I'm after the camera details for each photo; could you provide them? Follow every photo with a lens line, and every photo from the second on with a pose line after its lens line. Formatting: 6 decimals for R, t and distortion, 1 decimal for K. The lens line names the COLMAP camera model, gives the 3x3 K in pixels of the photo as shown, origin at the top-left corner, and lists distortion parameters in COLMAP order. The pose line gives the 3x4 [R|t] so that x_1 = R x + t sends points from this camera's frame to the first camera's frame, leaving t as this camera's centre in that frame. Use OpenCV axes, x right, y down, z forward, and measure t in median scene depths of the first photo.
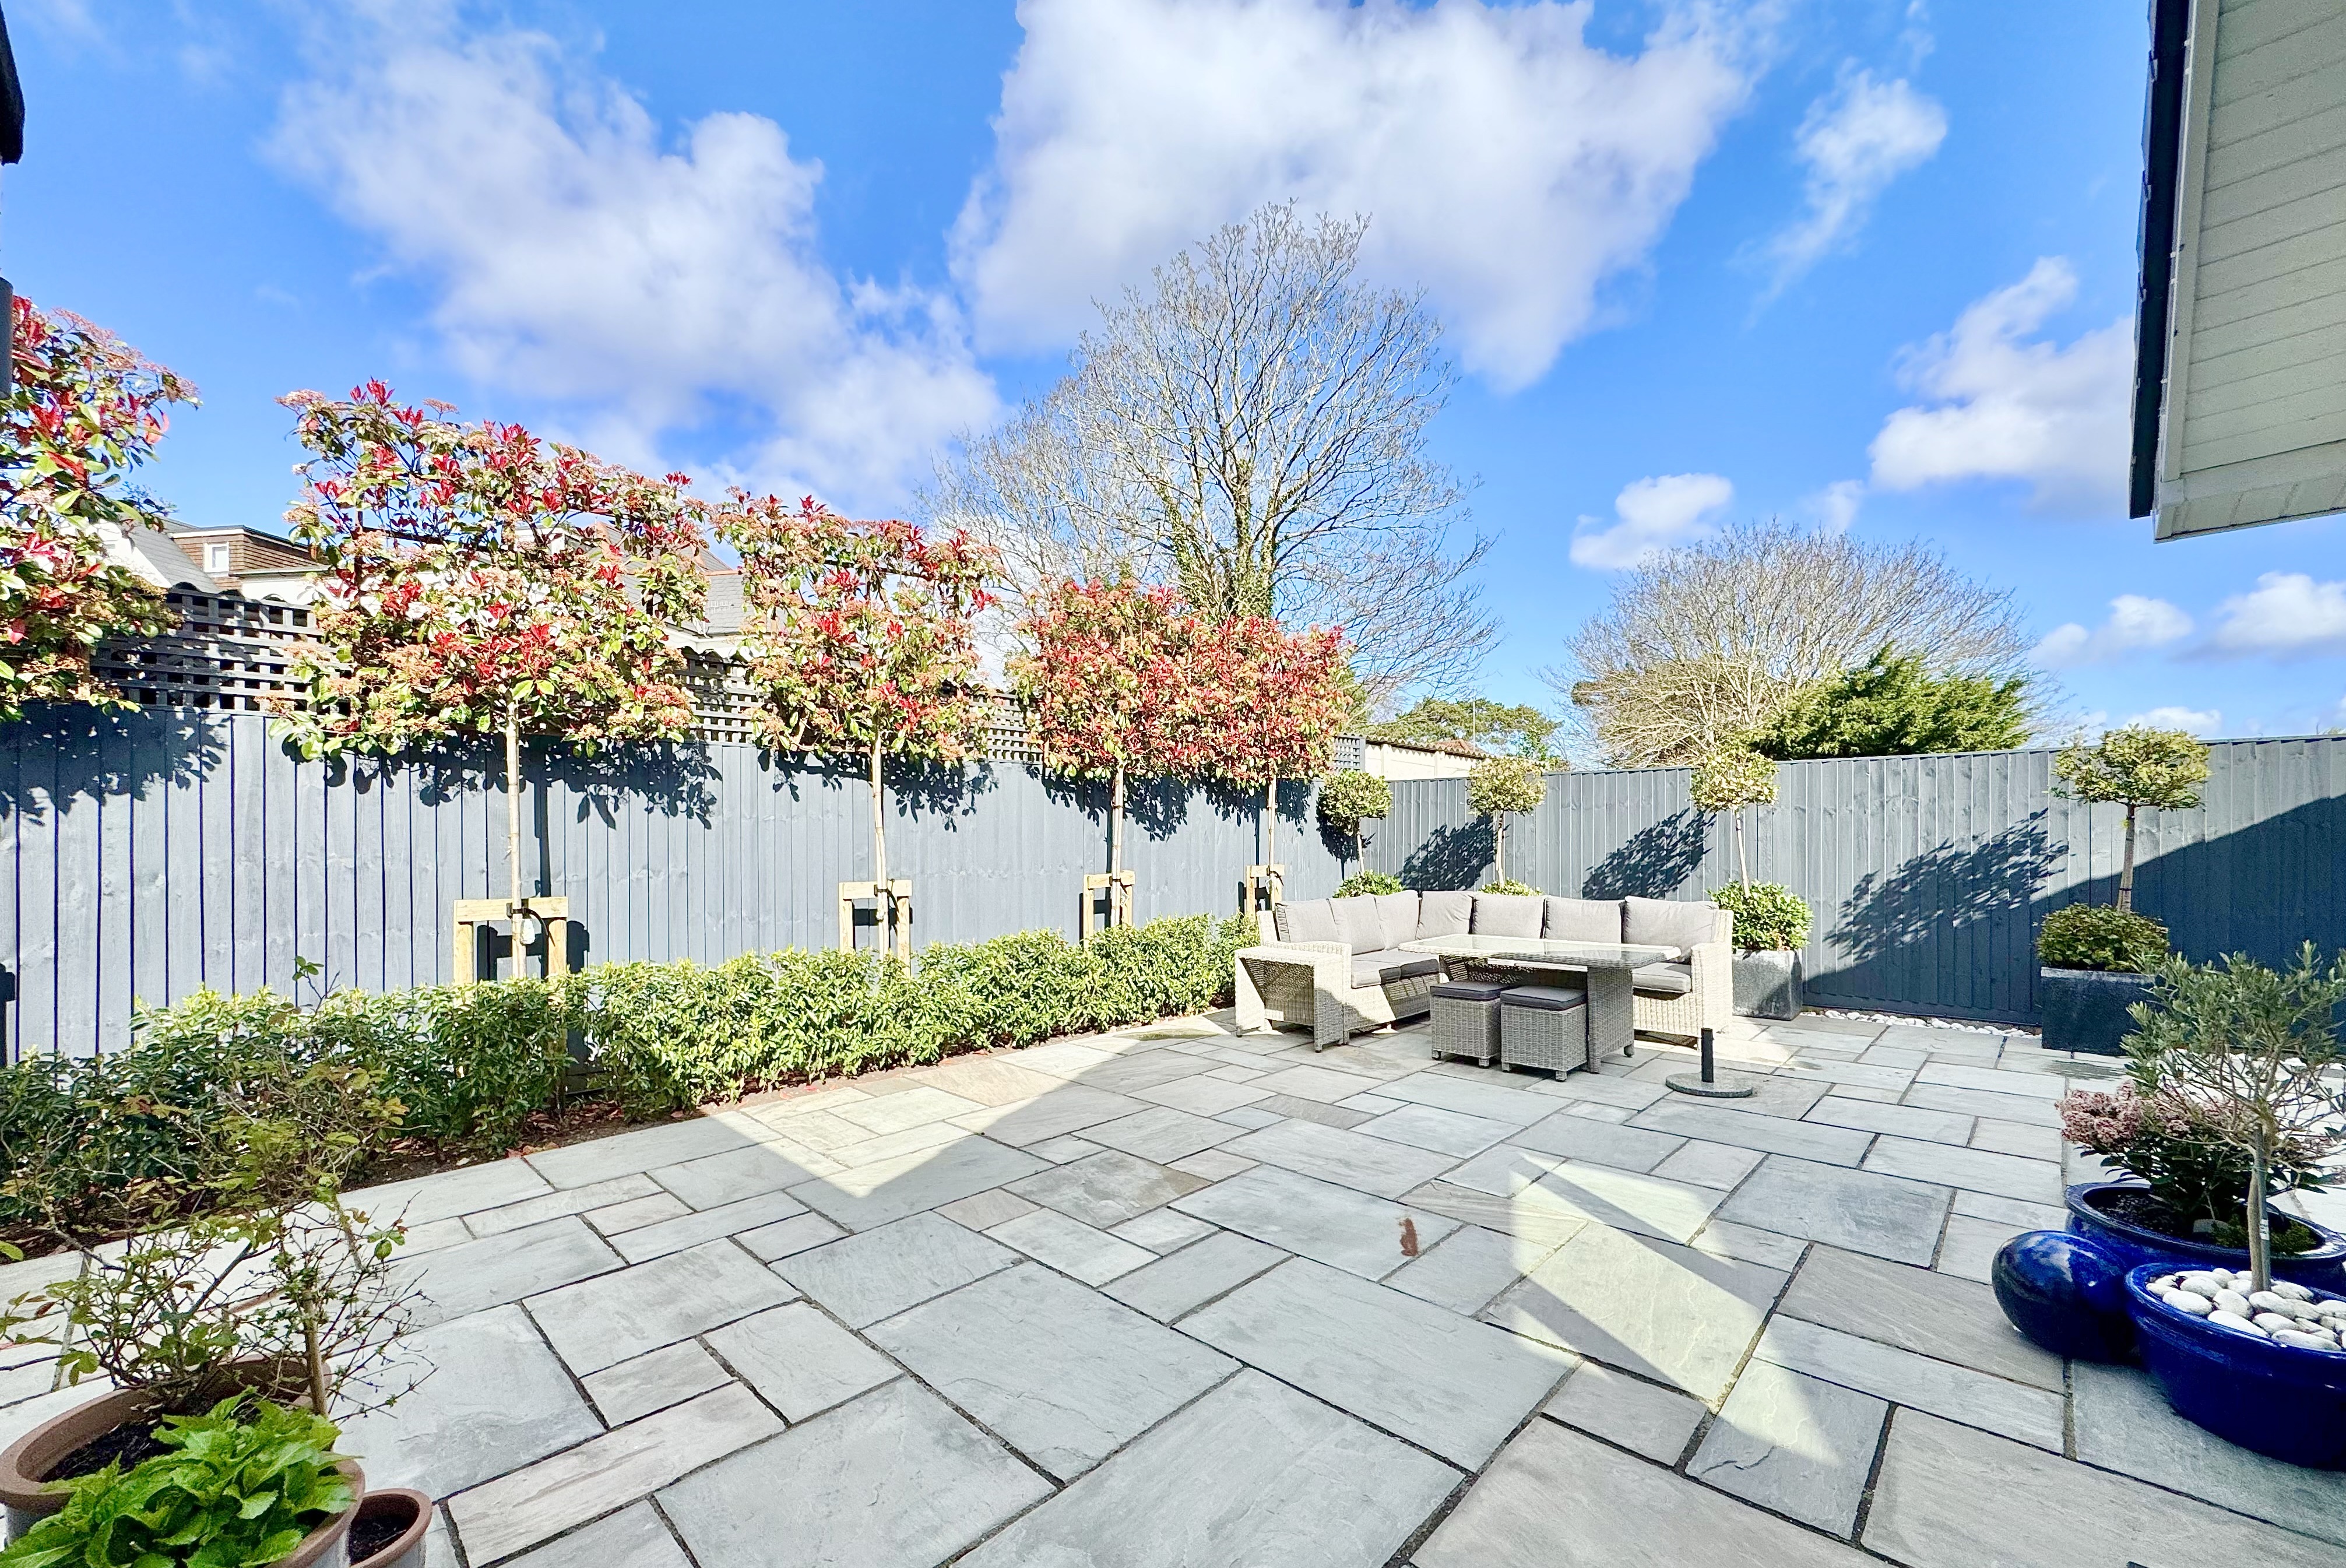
lens RADIAL K [[918.0, 0, 1172.0], [0, 918.0, 838.4], [0, 0, 1]] dist [-0.000015, -0.000001]
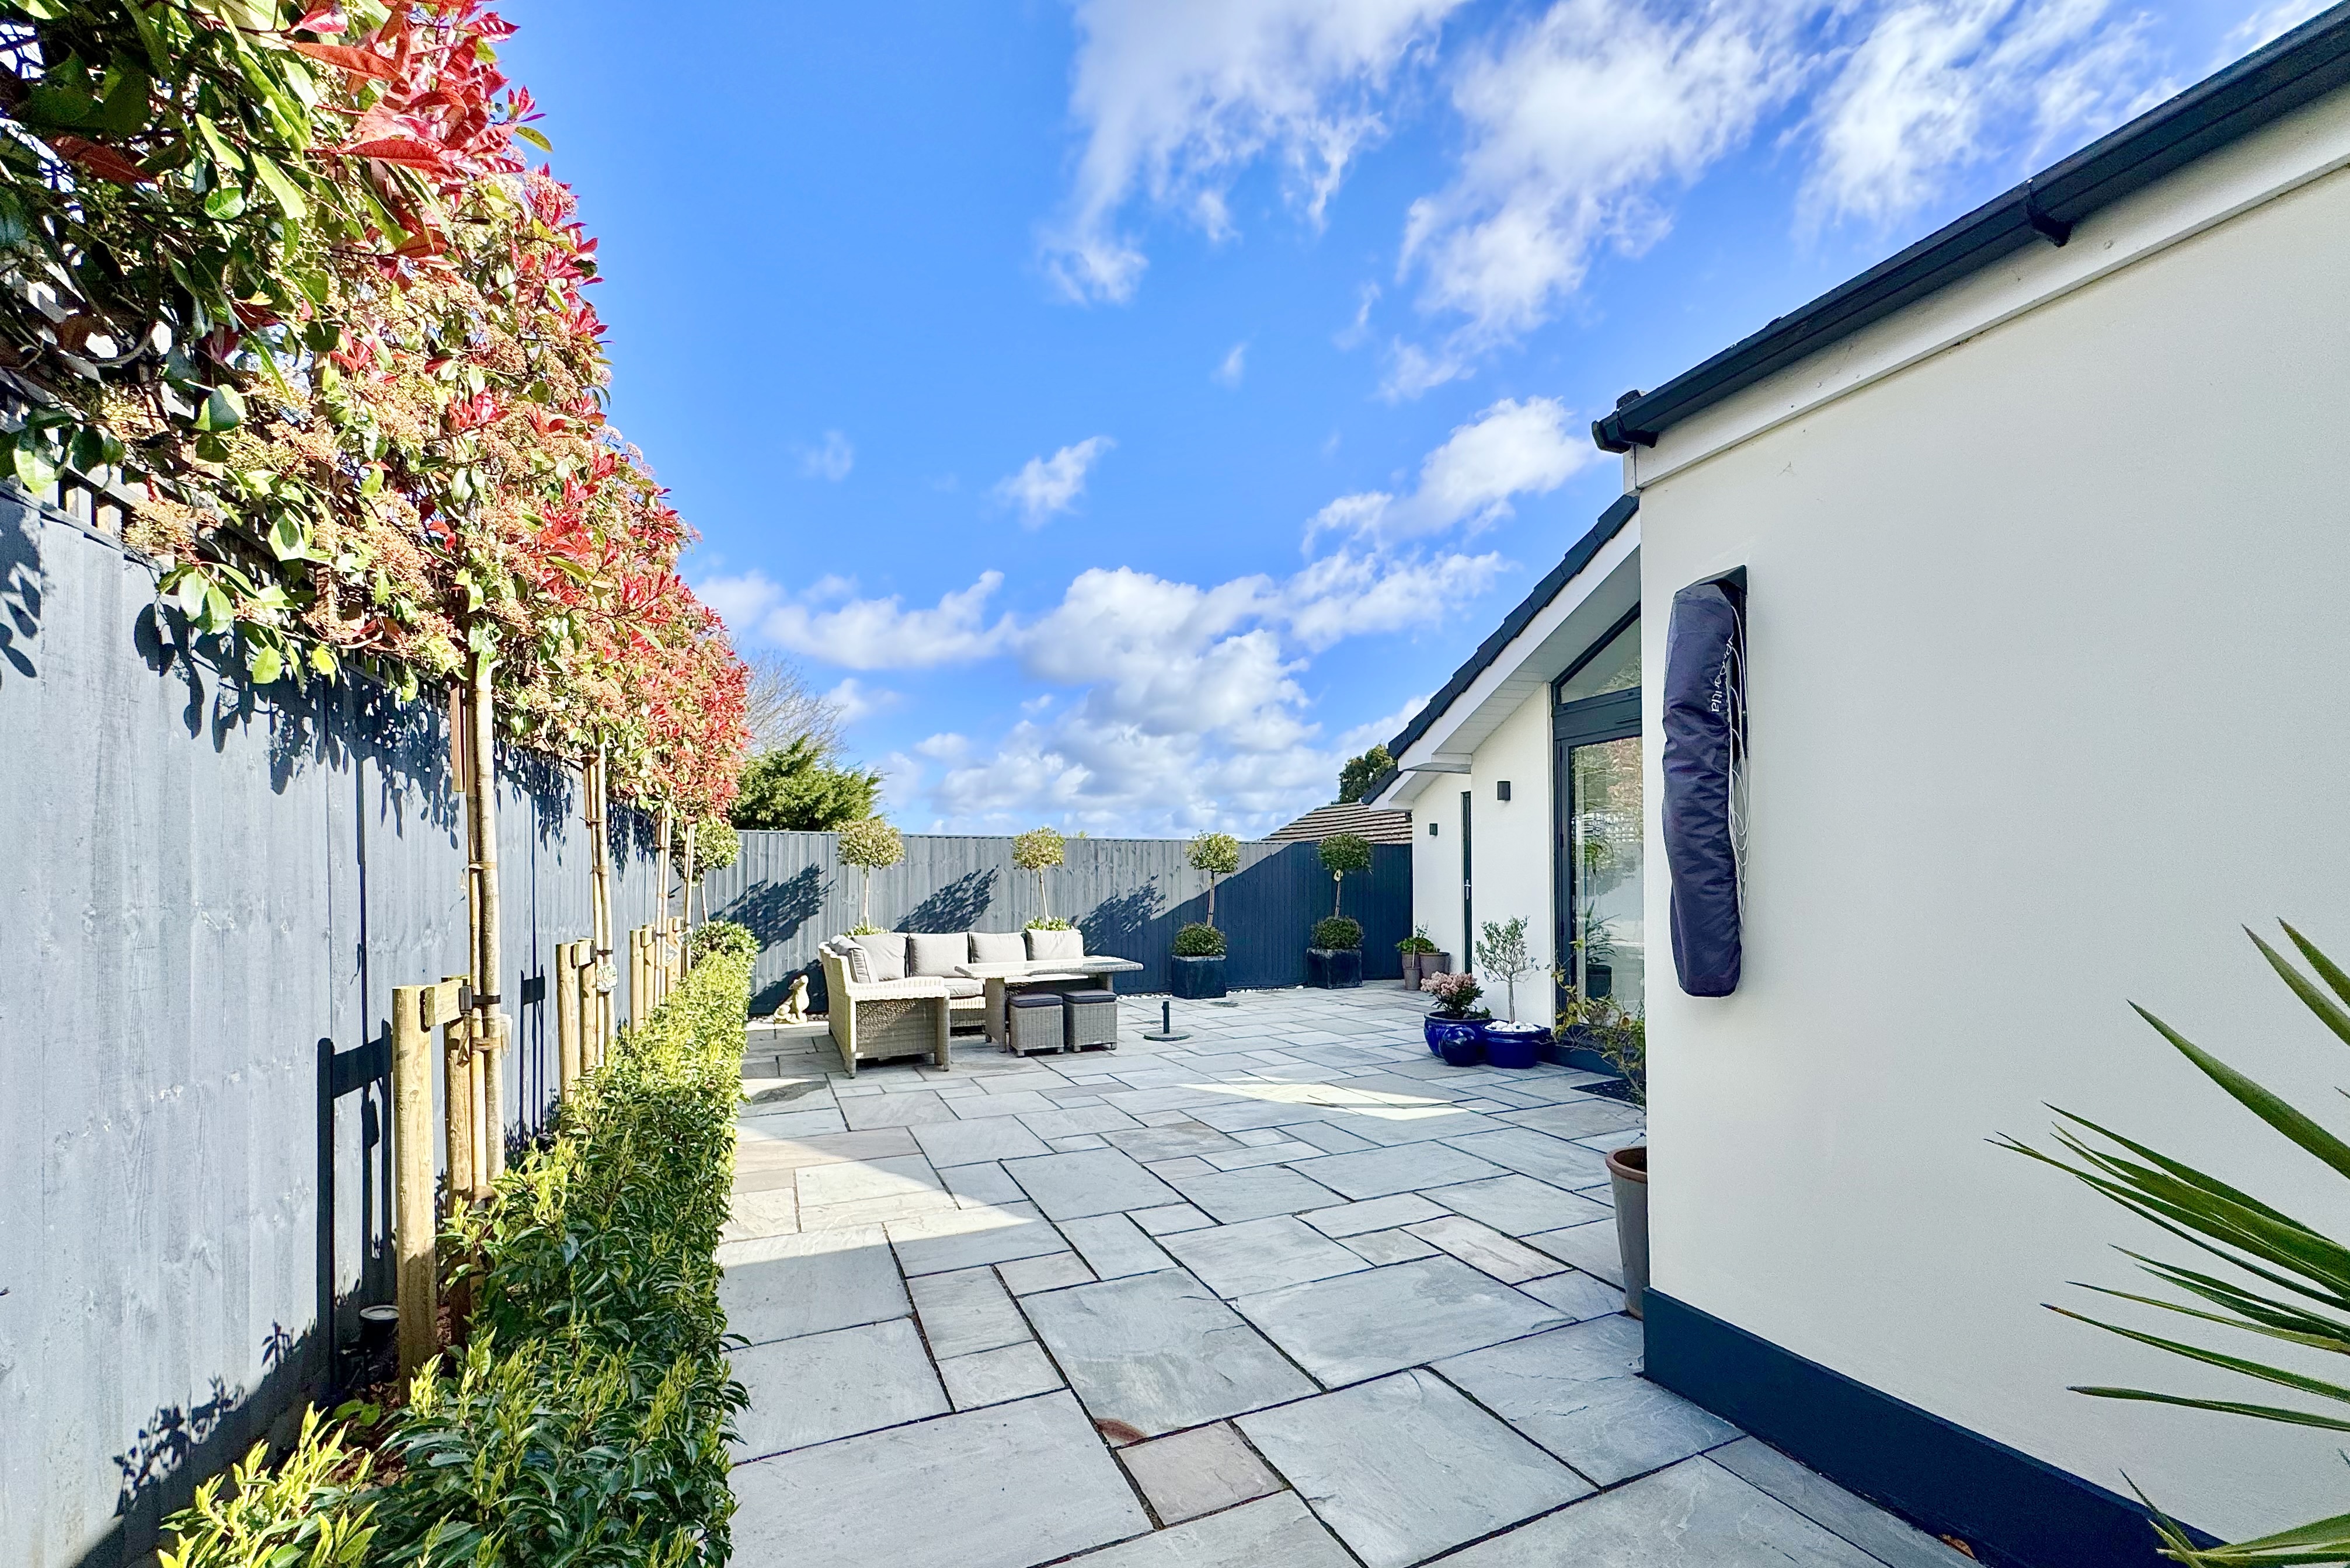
lens RADIAL K [[932.6, 0, 1175.0], [0, 932.6, 784.0], [0, 0, 1]] dist [-0.000368, 0.000164]
pose [[0.375365, 0.109995, 0.920327, -0.928561], [0.001291, 0.992870, -0.119192, 0.019739], [-0.926876, 0.045928, 0.372547, 0.322977]]
